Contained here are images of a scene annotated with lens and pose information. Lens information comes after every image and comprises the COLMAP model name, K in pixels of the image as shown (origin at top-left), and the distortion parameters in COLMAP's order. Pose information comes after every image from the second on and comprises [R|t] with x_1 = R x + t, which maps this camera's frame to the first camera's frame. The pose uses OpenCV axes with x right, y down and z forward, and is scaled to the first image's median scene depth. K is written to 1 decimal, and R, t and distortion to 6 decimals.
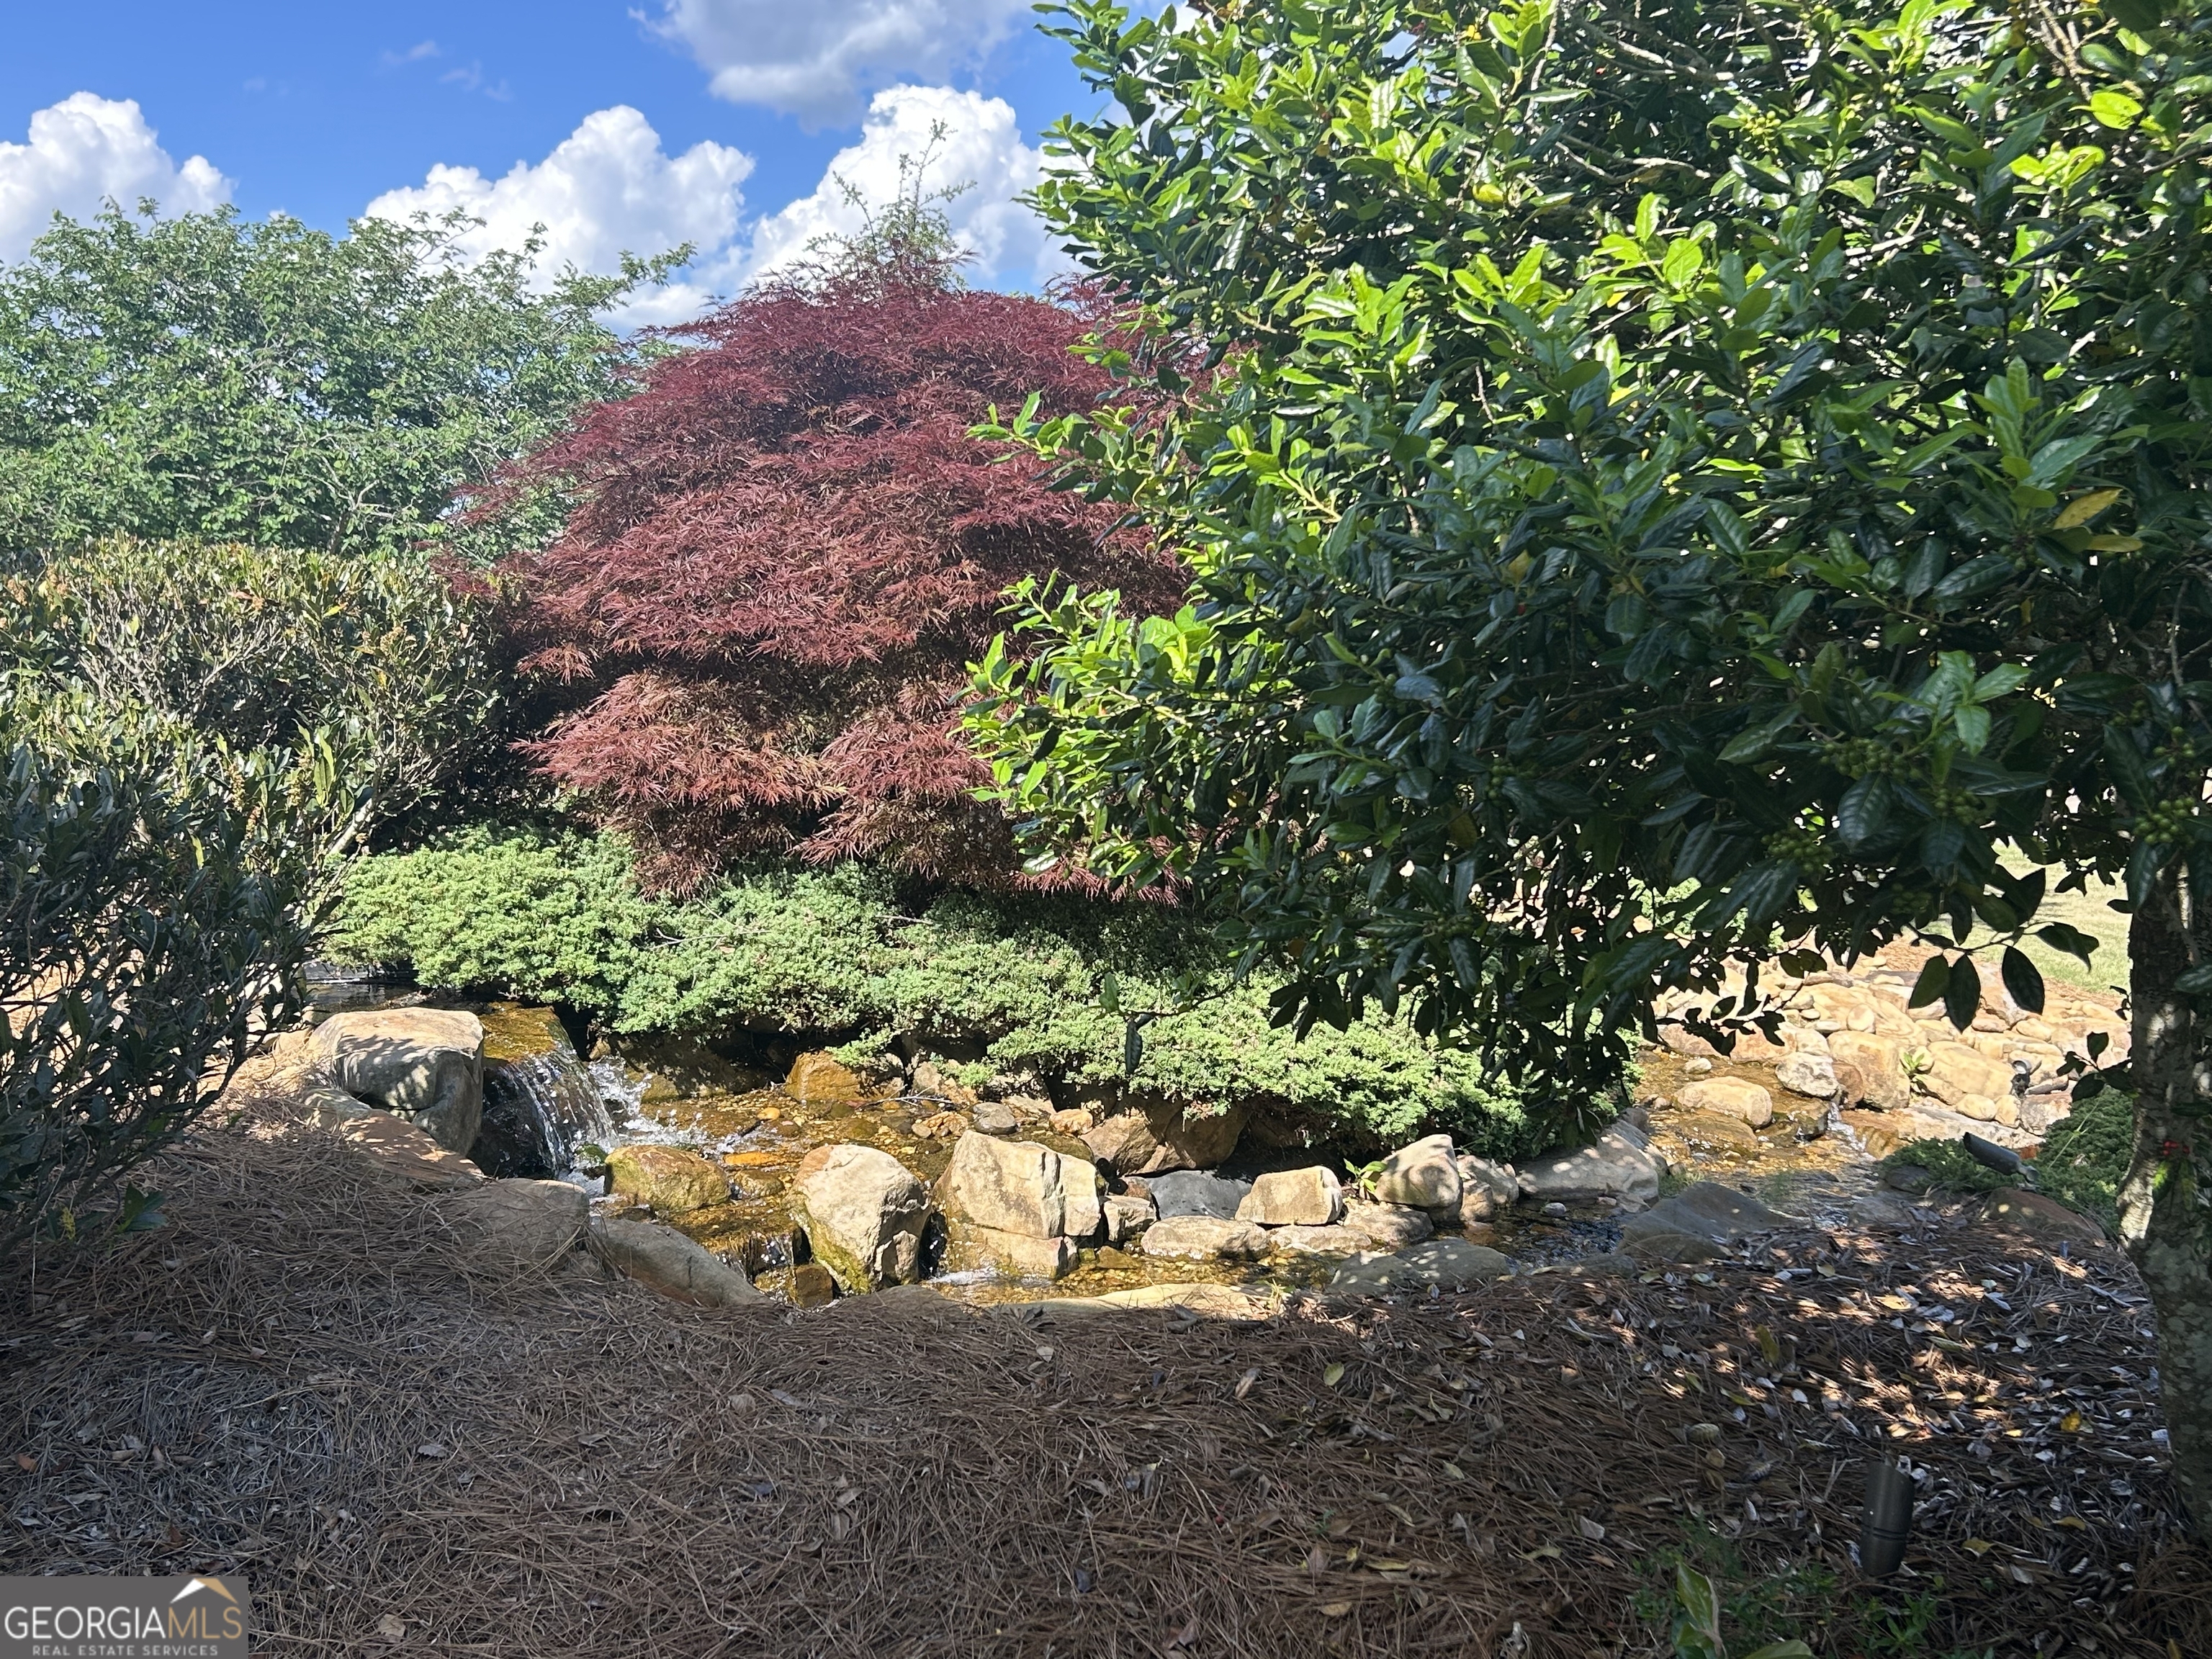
lens RADIAL K [[2252.8, 0, 1105.5], [0, 2252.8, 831.0], [0, 0, 1]] dist [0.003322, 0.000000]
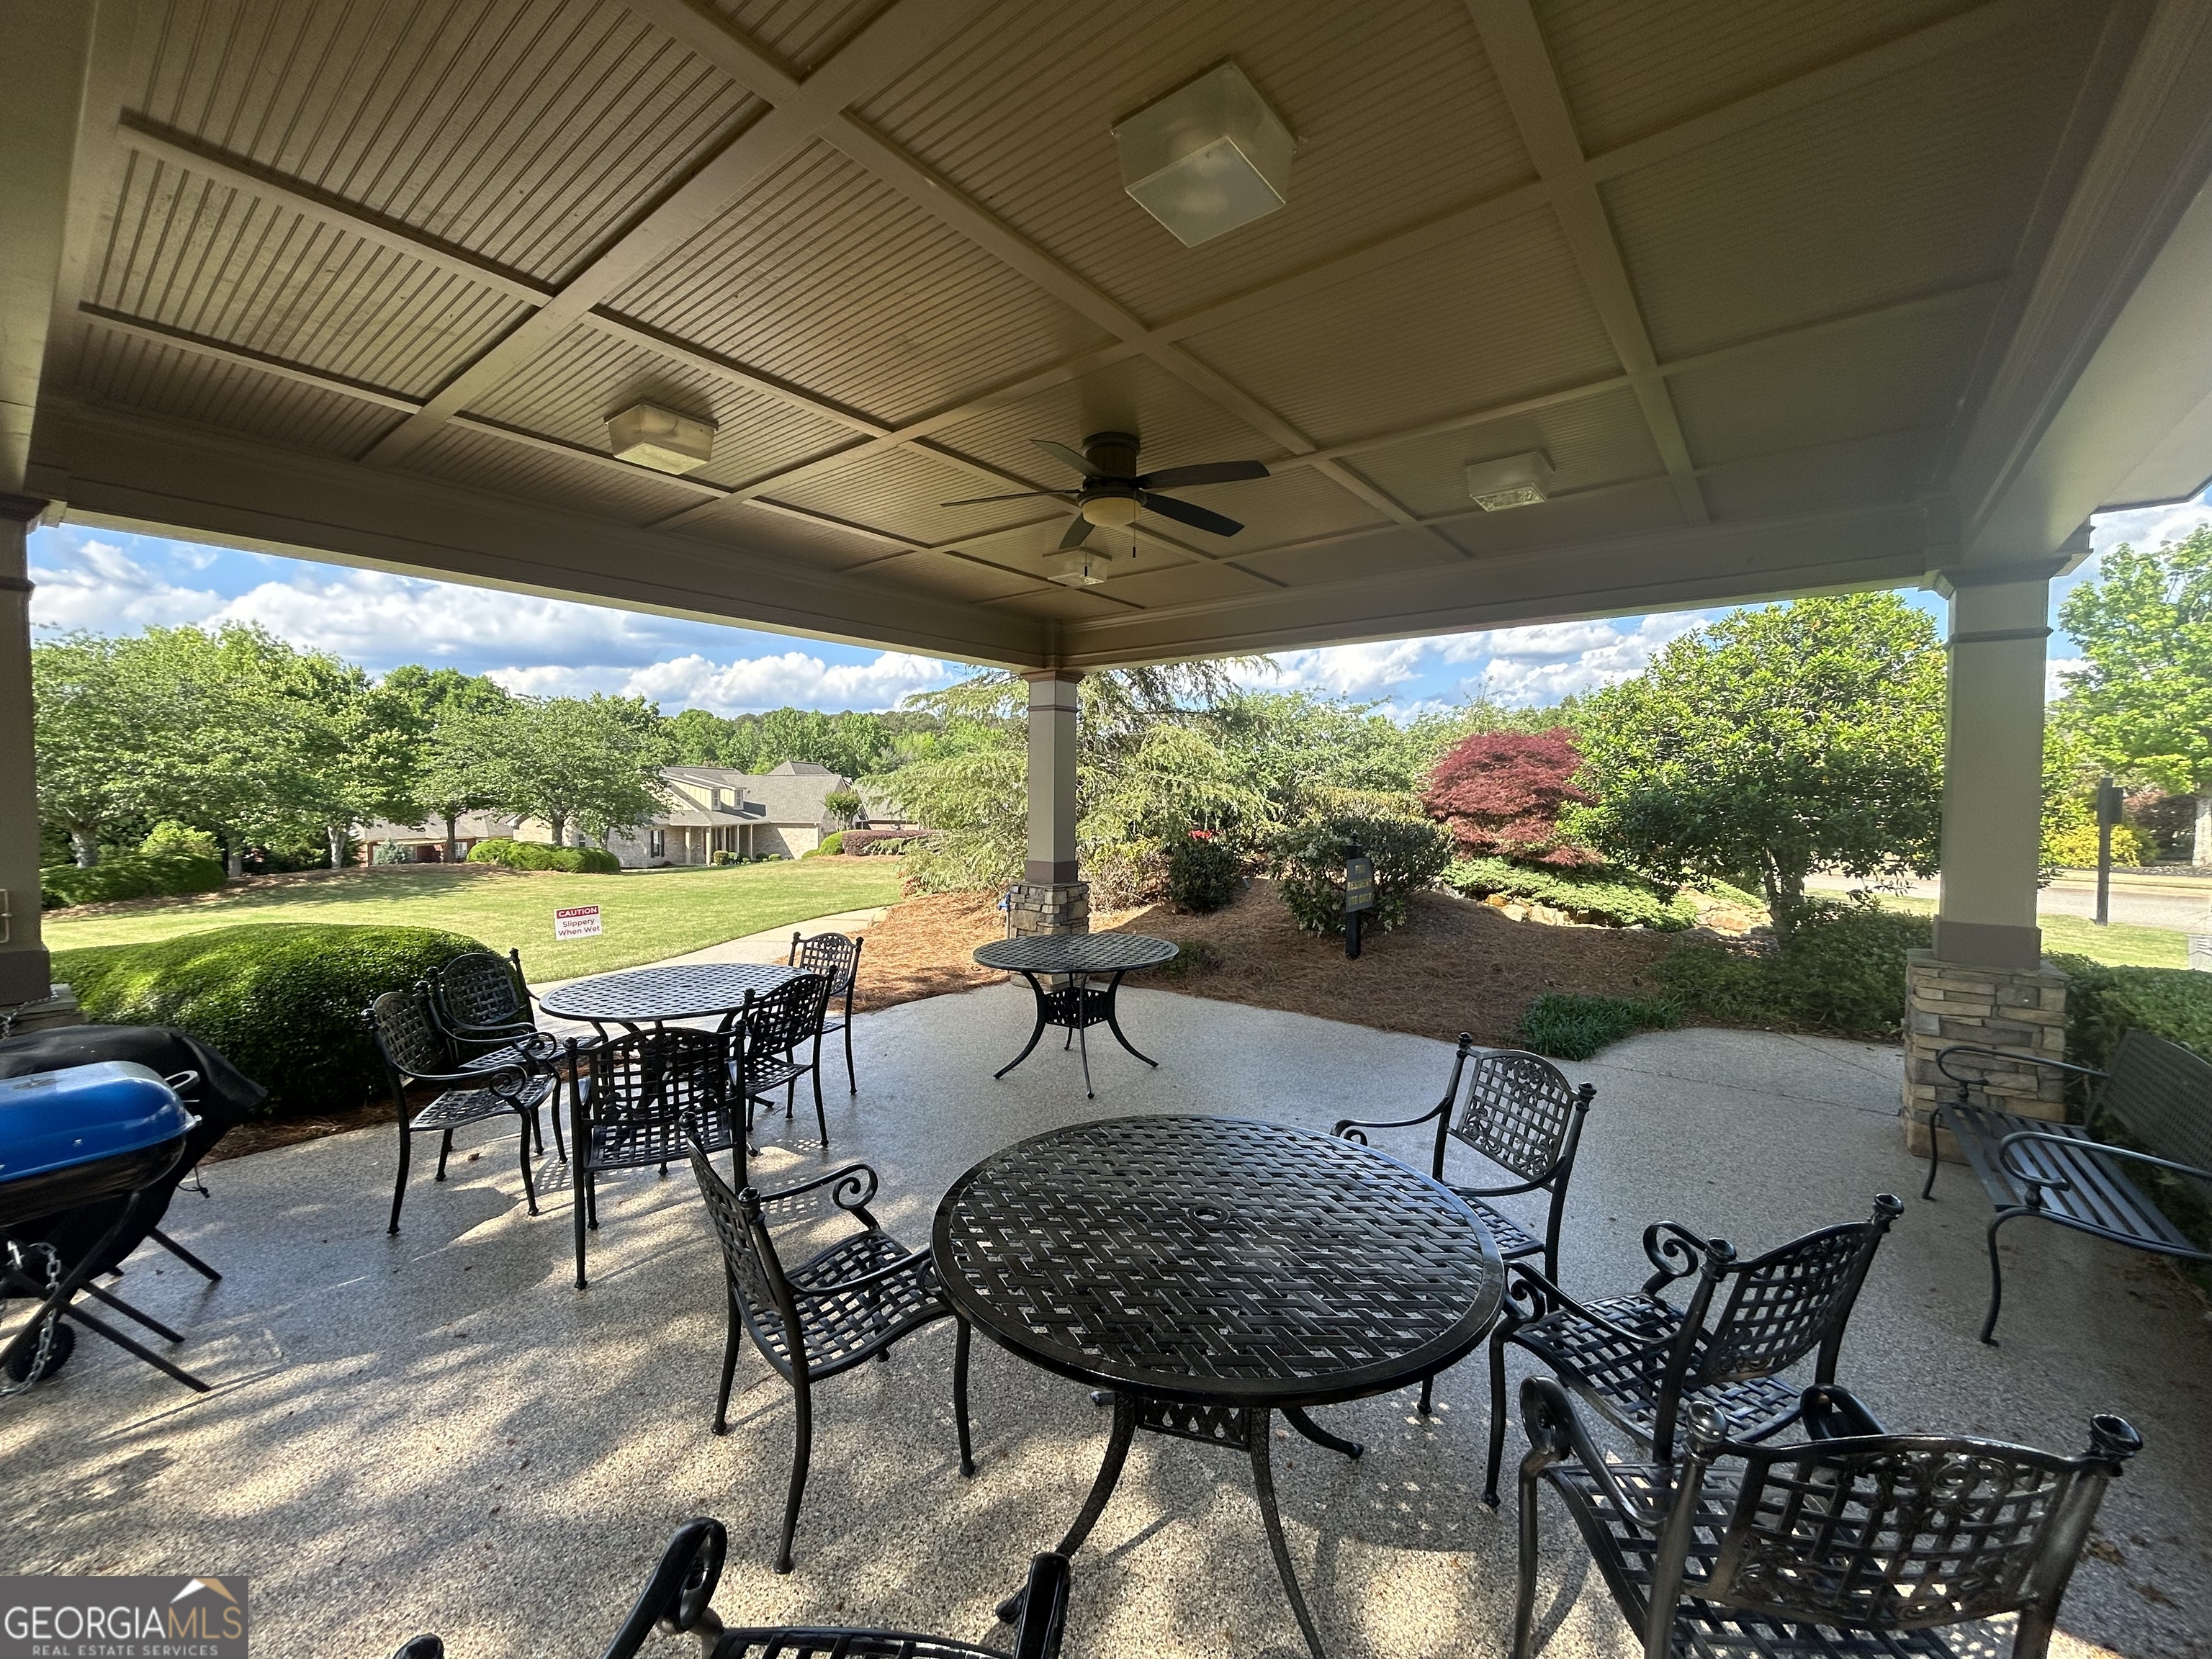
lens RADIAL K [[878.9, 0, 1099.6], [0, 878.9, 835.6], [0, 0, 1]] dist [-0.000439, -0.000002]
pose [[0.917820, 0.021524, -0.396414, -0.160431], [-0.042374, 0.998136, -0.043911, 0.092089], [0.394730, 0.057100, 0.917021, -1.103786]]
